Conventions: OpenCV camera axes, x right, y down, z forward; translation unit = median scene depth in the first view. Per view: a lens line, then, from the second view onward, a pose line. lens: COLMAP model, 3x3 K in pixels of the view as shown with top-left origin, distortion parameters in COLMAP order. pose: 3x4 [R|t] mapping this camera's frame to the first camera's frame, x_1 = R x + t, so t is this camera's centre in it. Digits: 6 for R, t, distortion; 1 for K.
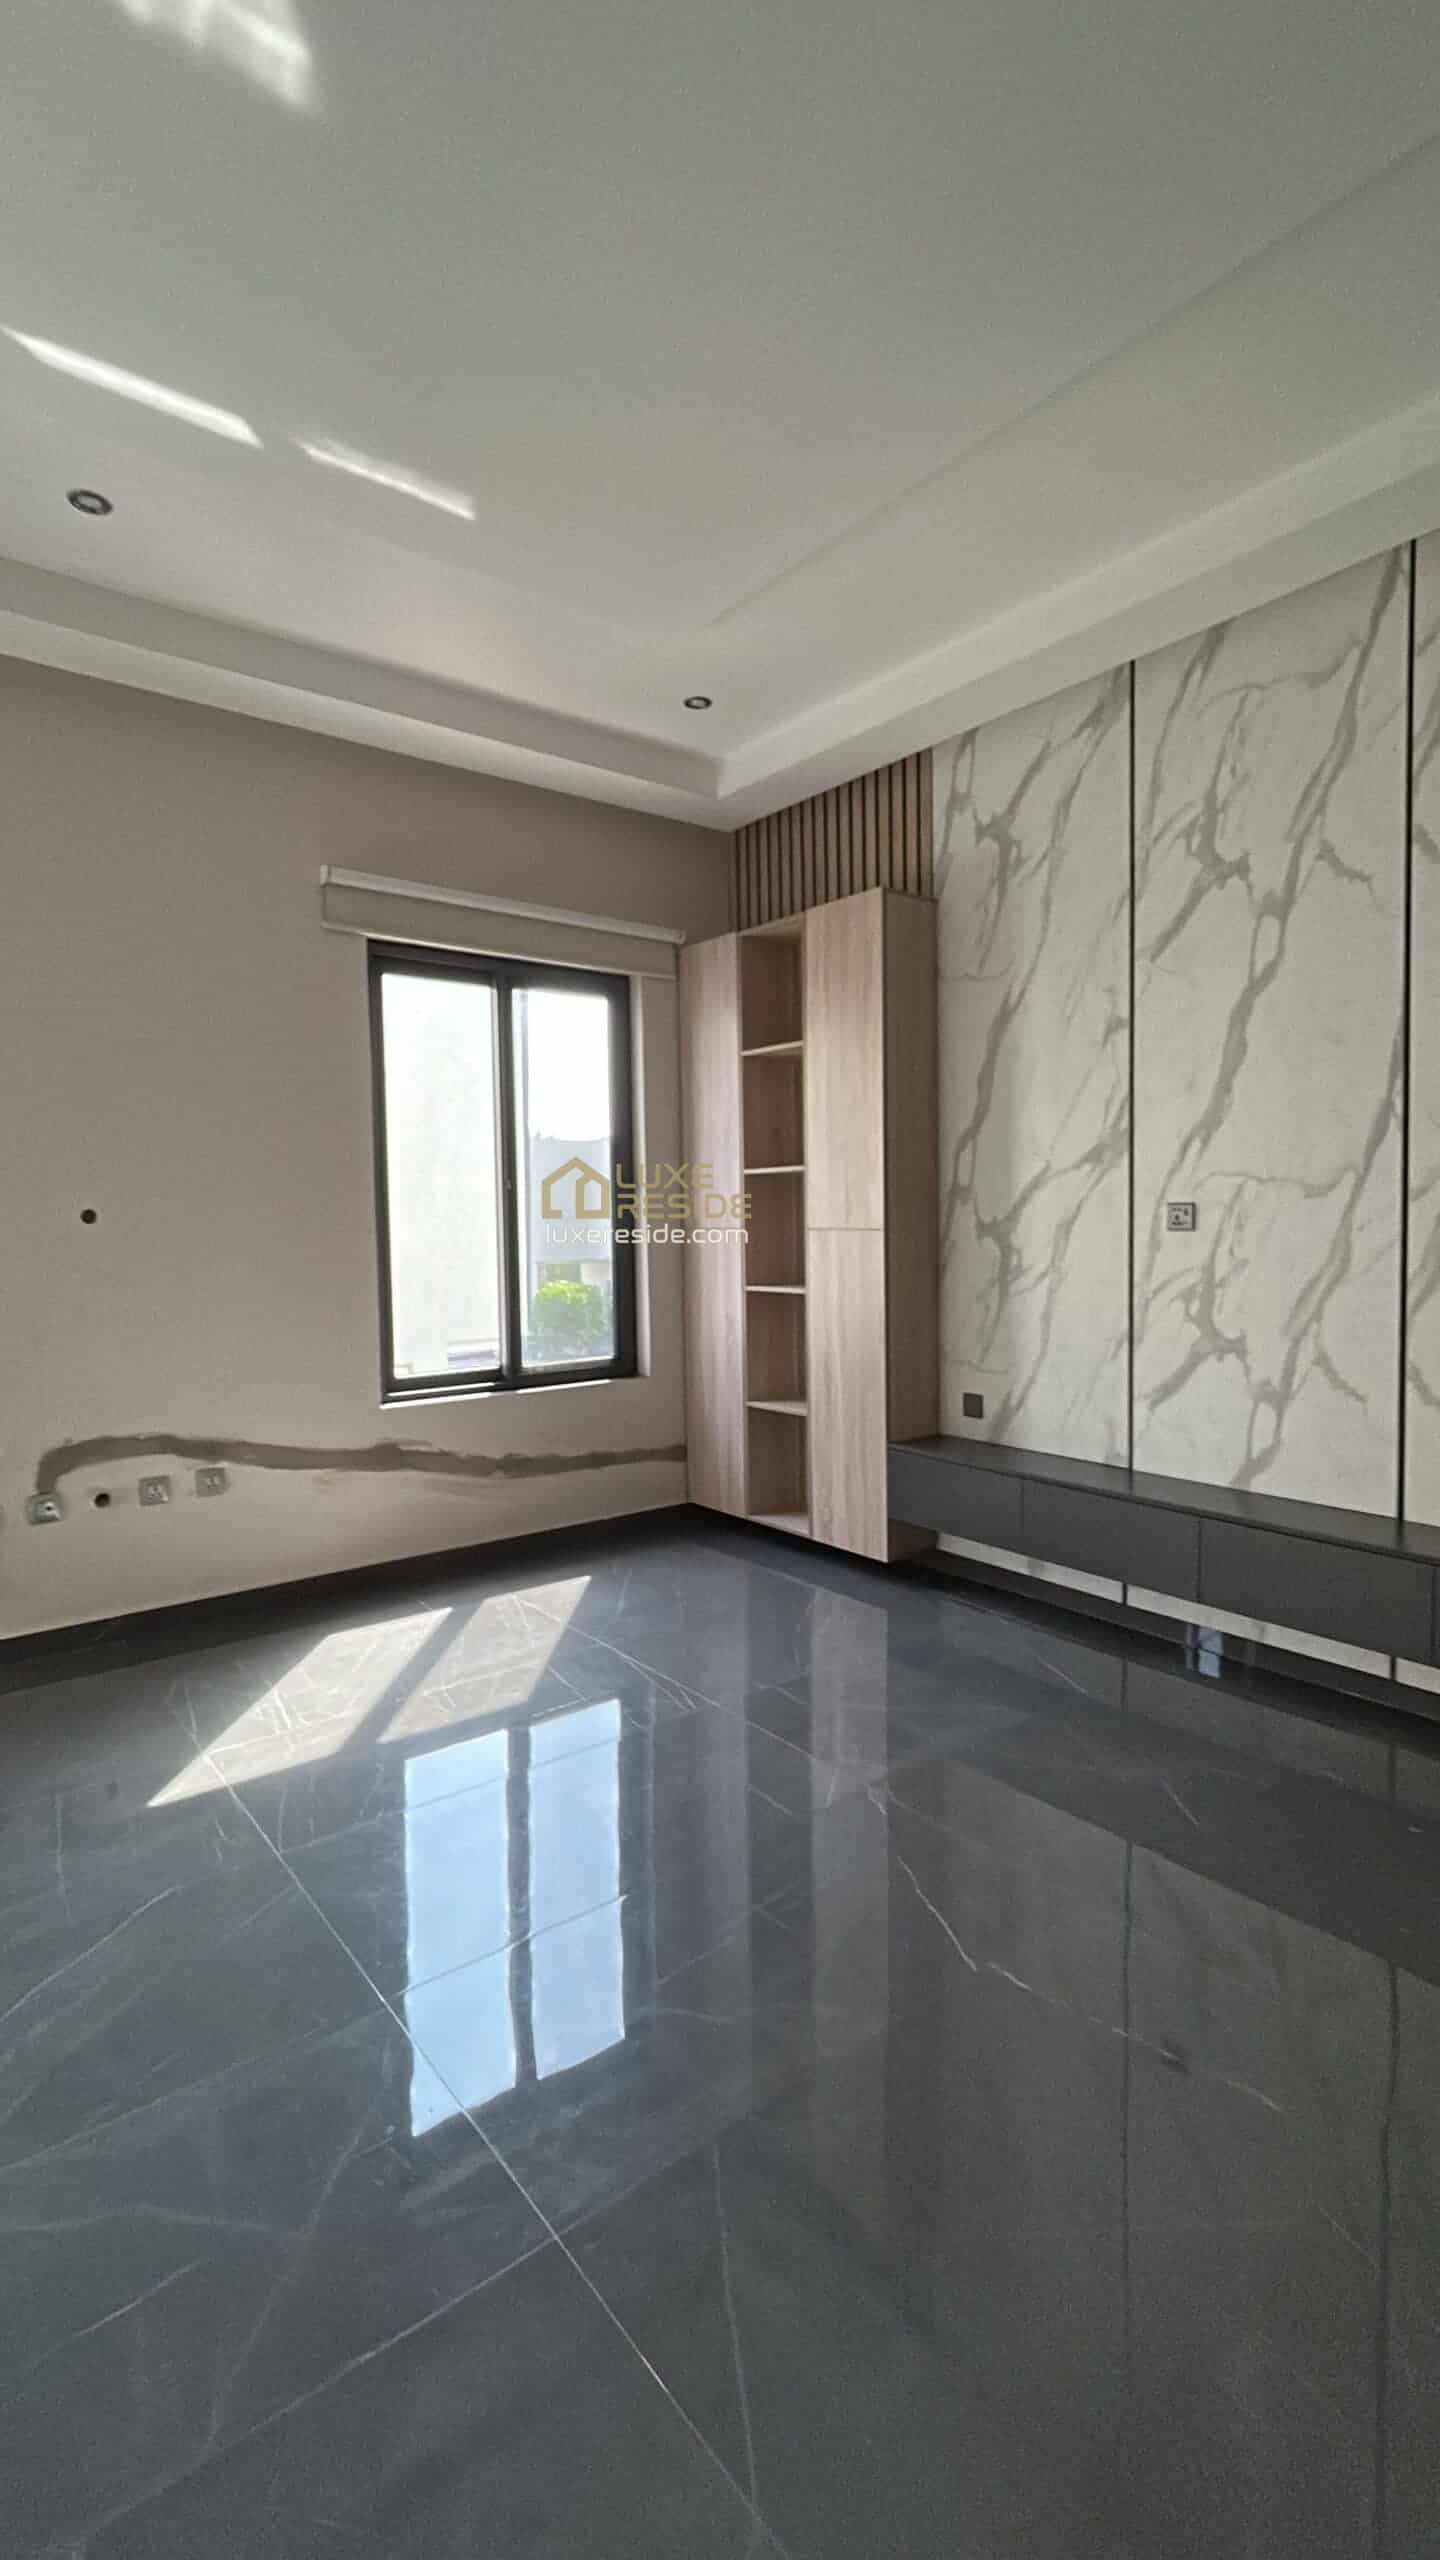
lens RADIAL K [[1167.7, 0, 715.7], [0, 1167.7, 1266.5], [0, 0, 1]] dist [-0.000610, 0.000277]
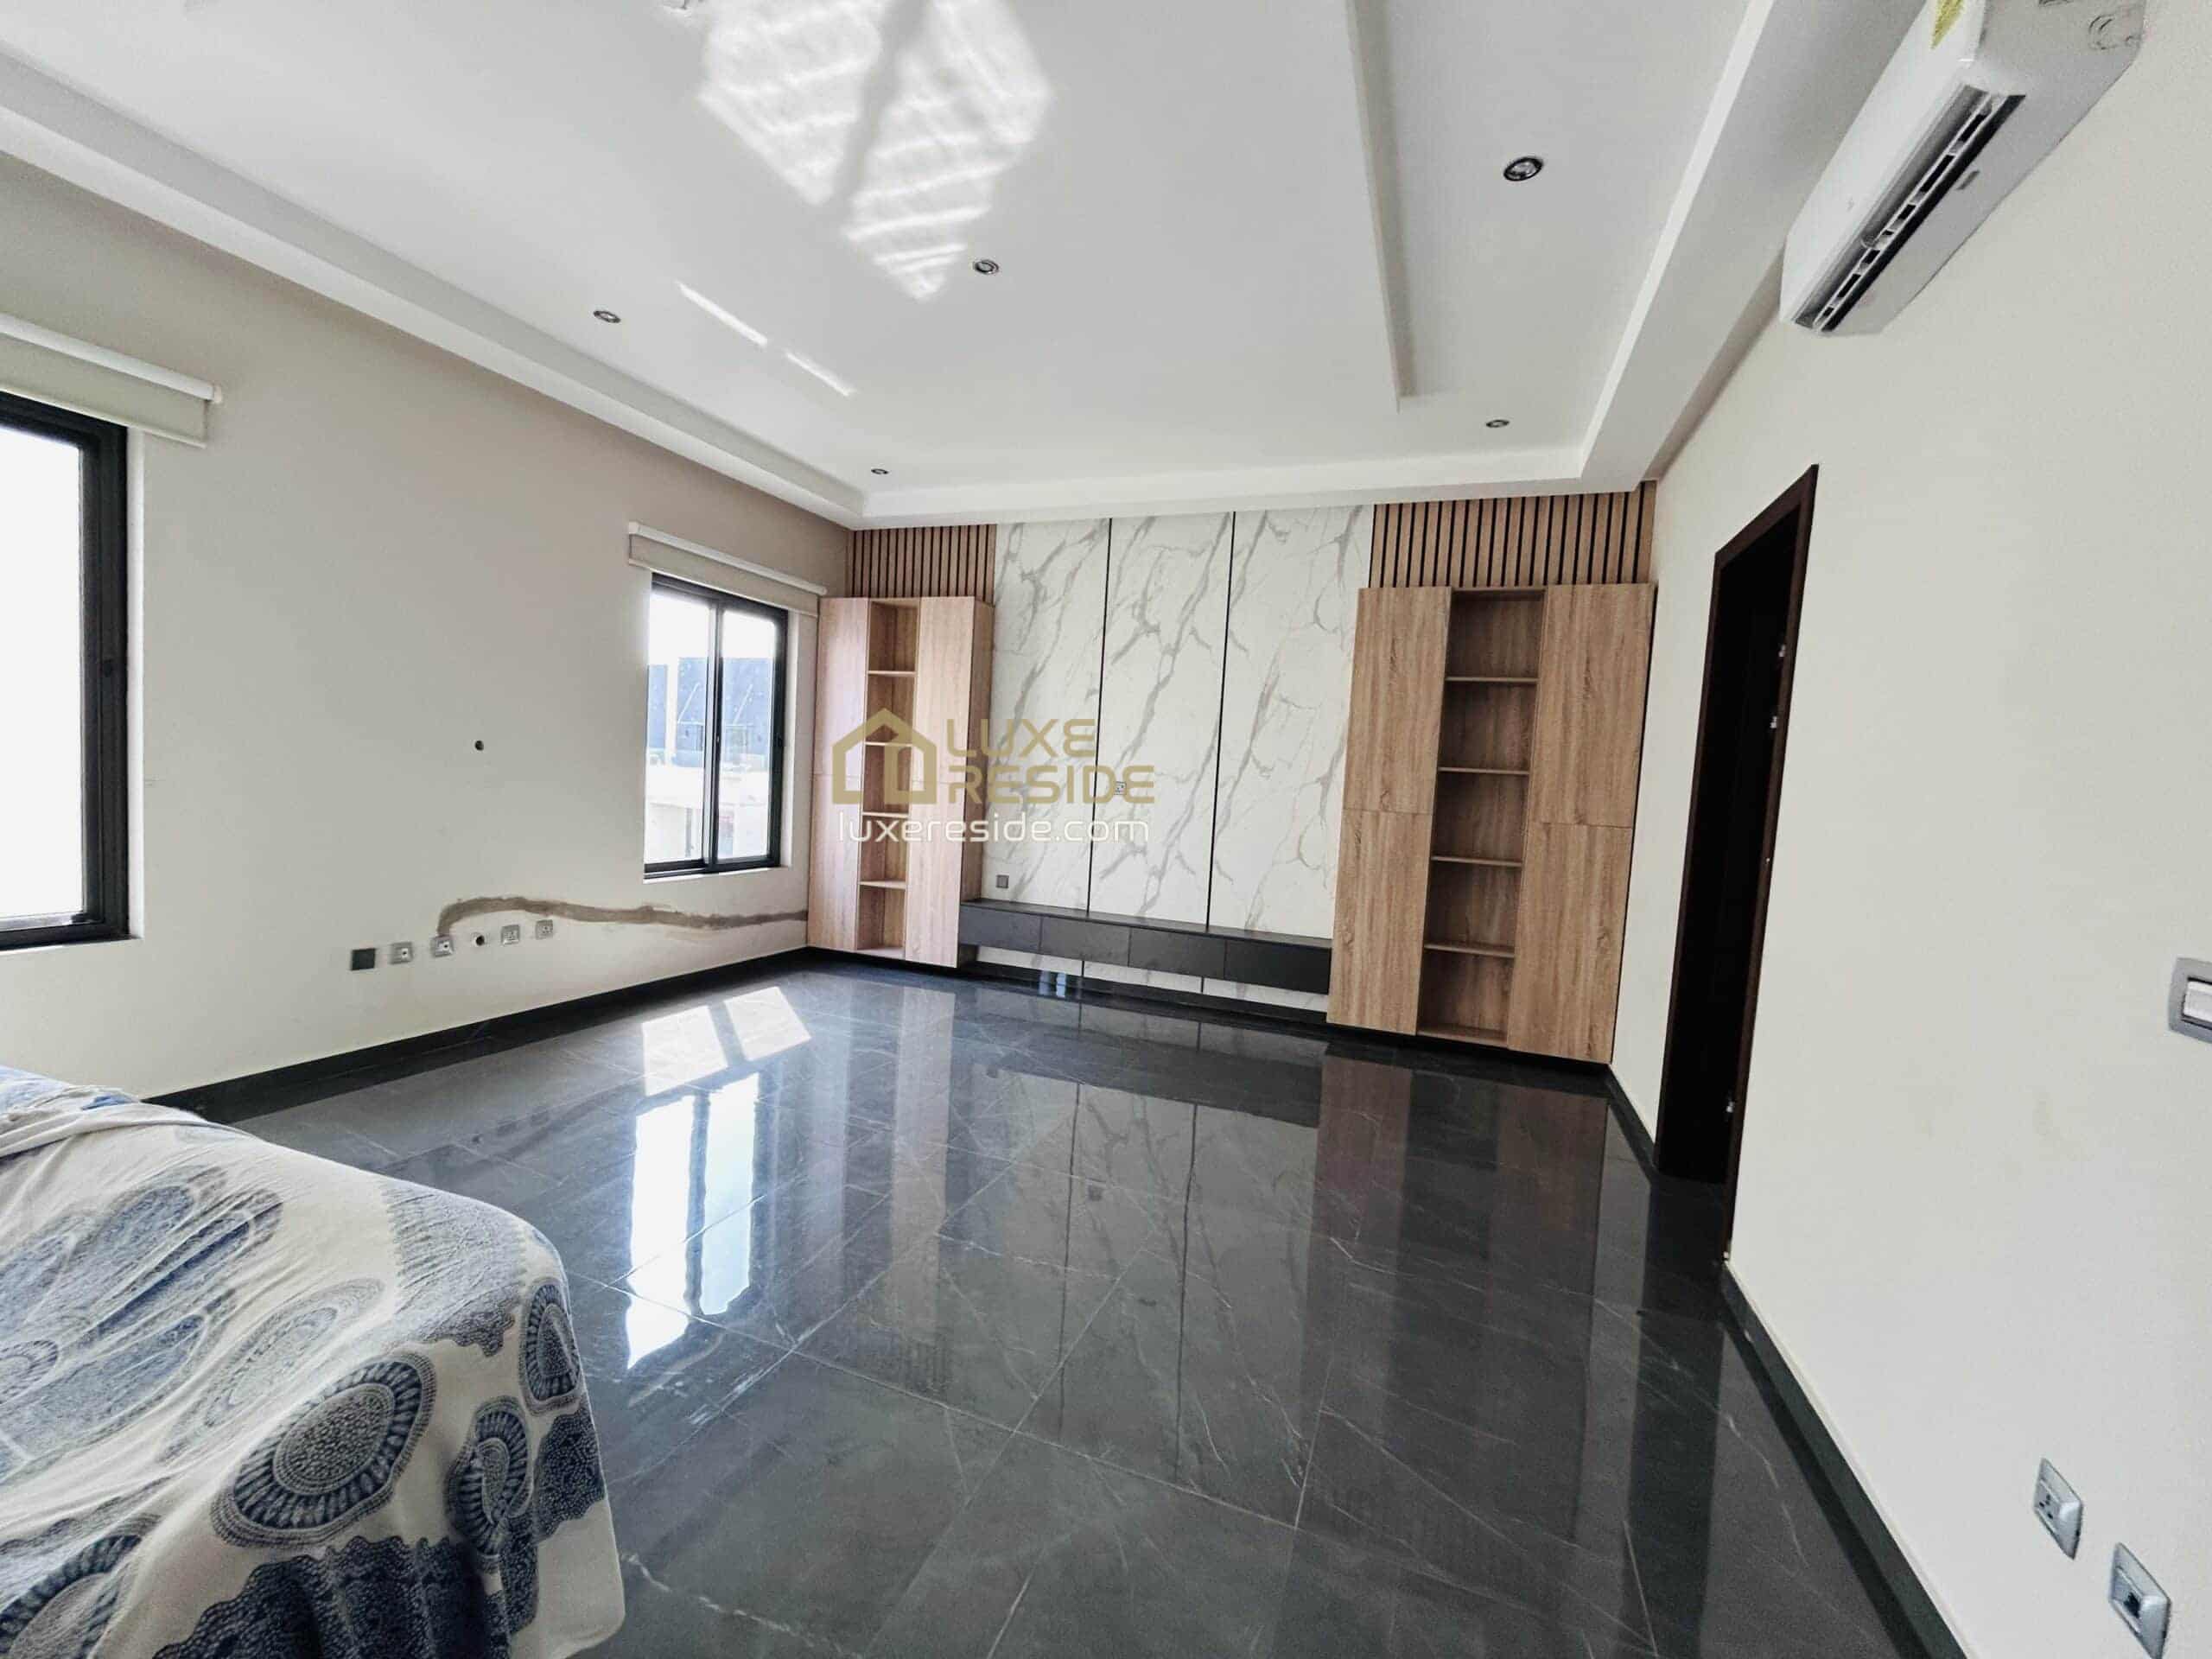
lens RADIAL K [[905.9, 0, 1113.6], [0, 905.9, 825.3], [0, 0, 1]] dist [-0.001171, 0.000465]
pose [[0.851253, 0.035307, 0.523567, -0.402001], [-0.046911, 0.998859, 0.008911, 0.008254], [-0.522655, -0.032147, 0.851938, -0.331458]]
